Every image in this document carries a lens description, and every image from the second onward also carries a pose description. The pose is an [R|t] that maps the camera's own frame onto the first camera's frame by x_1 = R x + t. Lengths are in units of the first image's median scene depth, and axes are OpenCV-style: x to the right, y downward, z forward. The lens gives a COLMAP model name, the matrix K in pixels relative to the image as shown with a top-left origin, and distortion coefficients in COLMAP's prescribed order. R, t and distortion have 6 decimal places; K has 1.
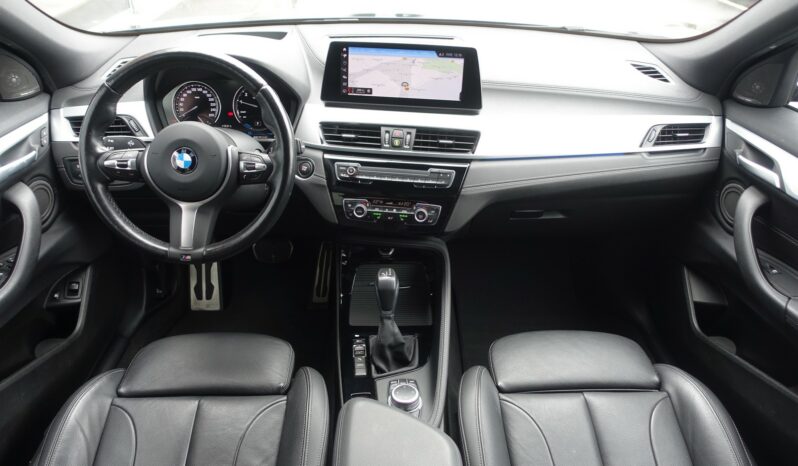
lens RADIAL K [[541.7, 0, 399.0], [0, 541.7, 233.0], [0, 0, 1]] dist [-0.007815, 0.004208]
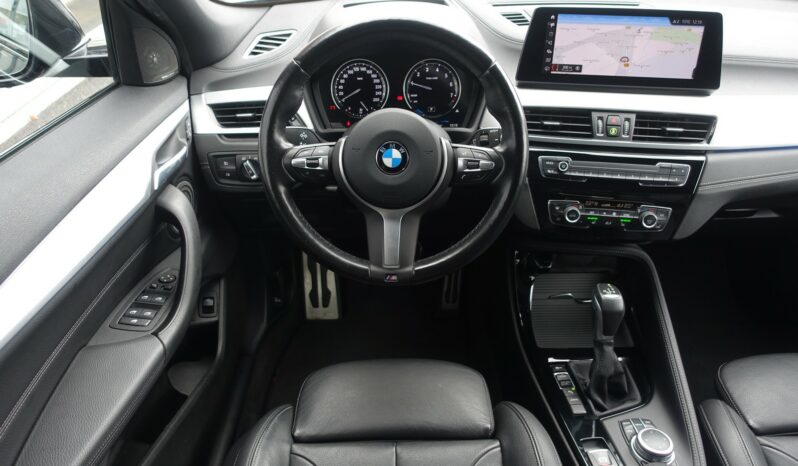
lens RADIAL K [[541.7, 0, 399.0], [0, 541.7, 233.0], [0, 0, 1]] dist [-0.007815, 0.004208]
pose [[0.999824, -0.007796, -0.017035, -0.322214], [0.008362, 0.999406, 0.033418, -0.042848], [0.016765, -0.033554, 0.999296, 0.169595]]
